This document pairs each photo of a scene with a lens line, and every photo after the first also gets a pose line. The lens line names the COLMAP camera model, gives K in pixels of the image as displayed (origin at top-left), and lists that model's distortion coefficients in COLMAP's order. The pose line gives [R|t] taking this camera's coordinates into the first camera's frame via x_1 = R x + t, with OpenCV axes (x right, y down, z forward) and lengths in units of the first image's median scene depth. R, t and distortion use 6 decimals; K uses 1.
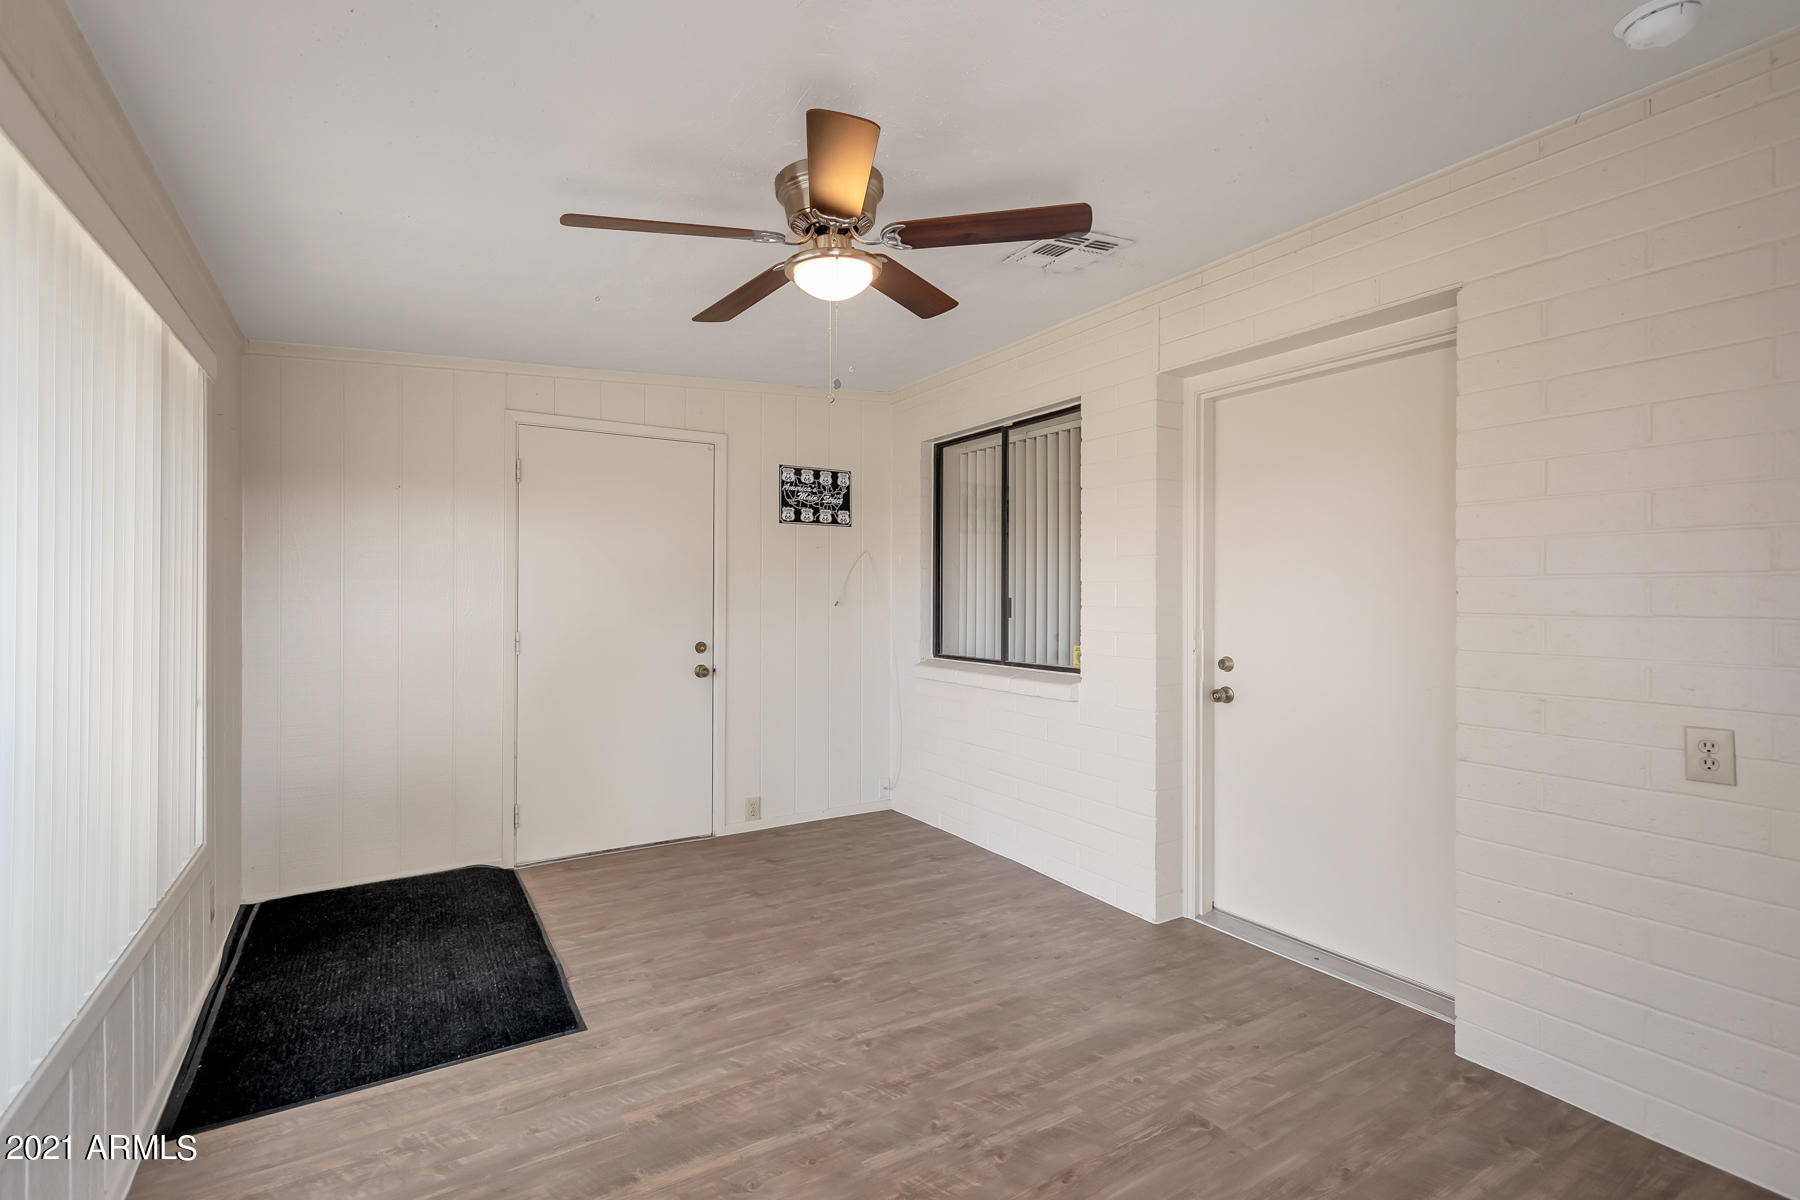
lens RADIAL K [[815.0, 0, 901.3], [0, 815.0, 597.1], [0, 0, 1]] dist [-0.001012, -0.001244]
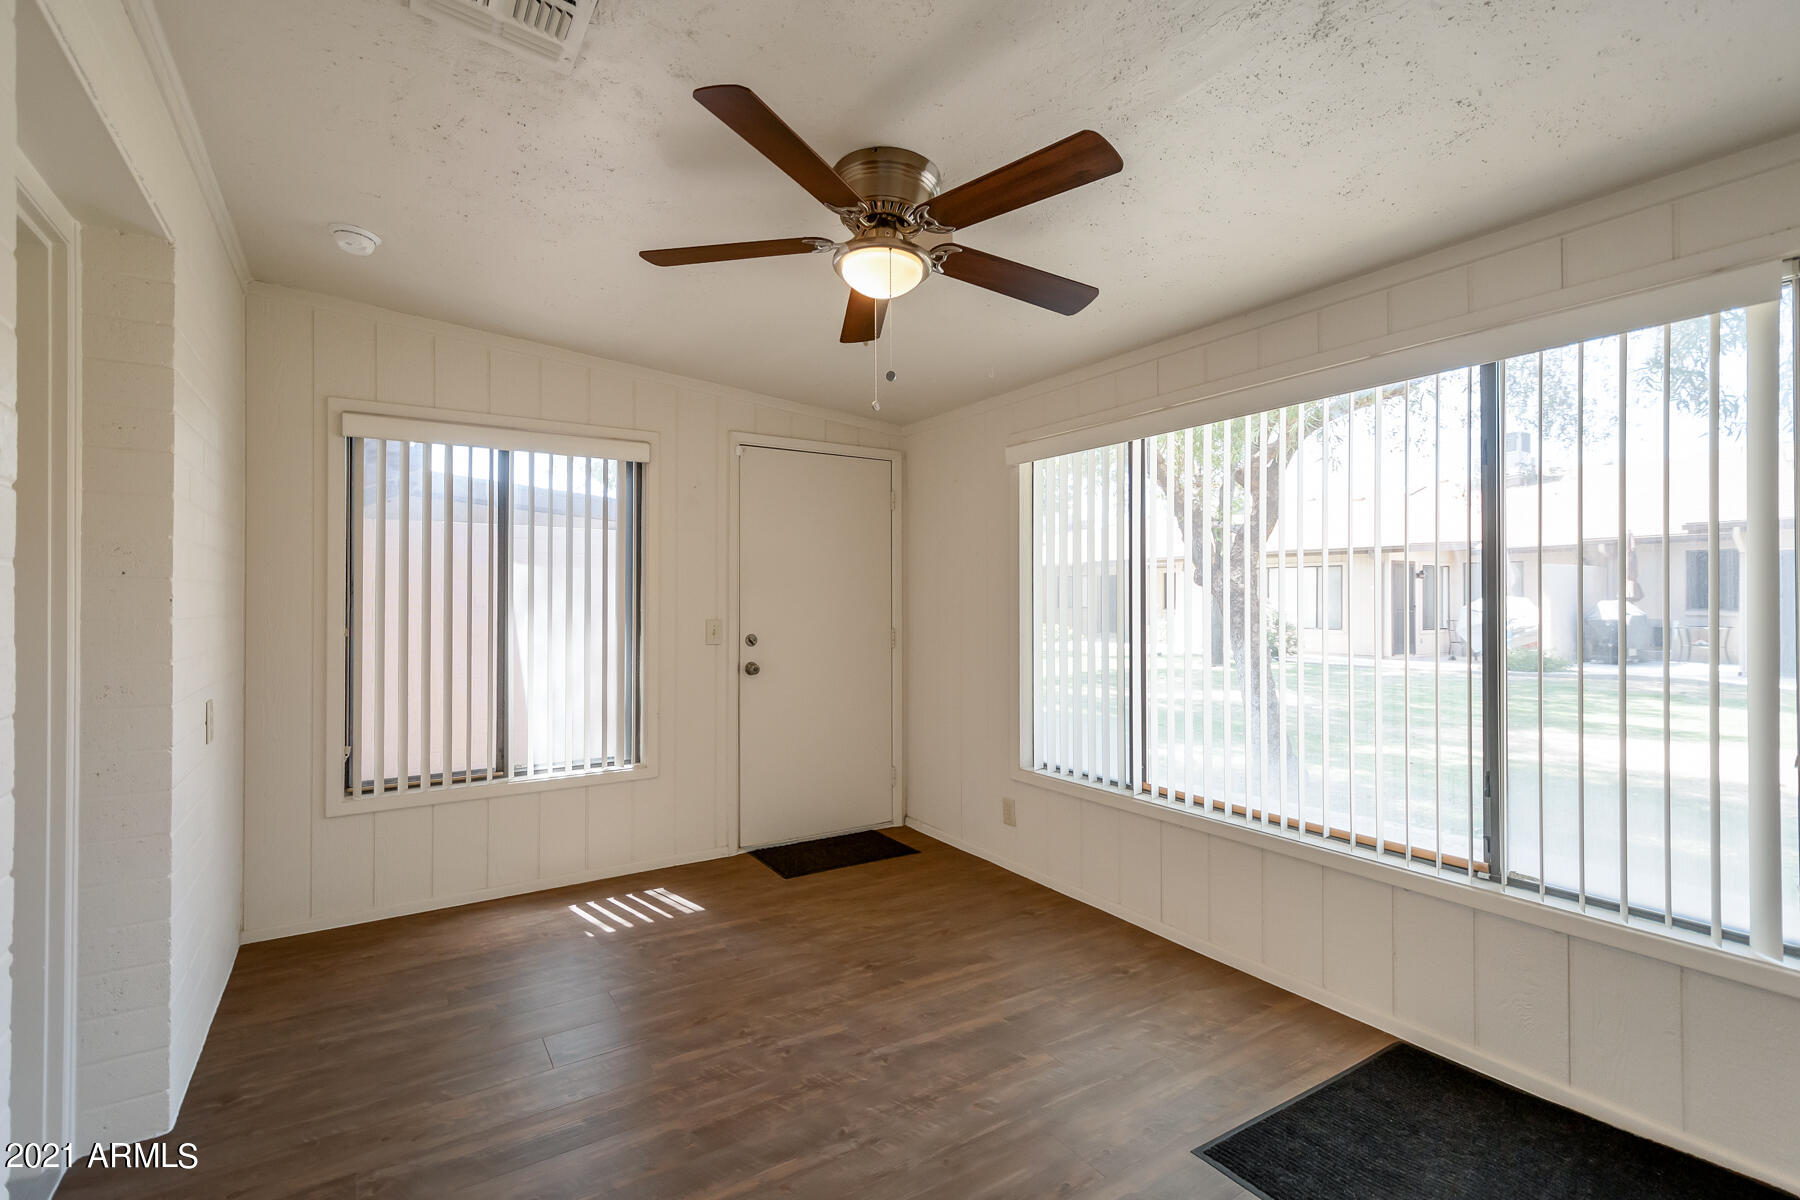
lens RADIAL K [[815.0, 0, 895.1], [0, 815.0, 599.2], [0, 0, 1]] dist [-0.001012, -0.001244]
pose [[-0.999729, -0.004631, -0.022821, -0.081455], [-0.004477, 0.999967, -0.006776, -0.007963], [0.022852, -0.006672, -0.999717, 2.063567]]
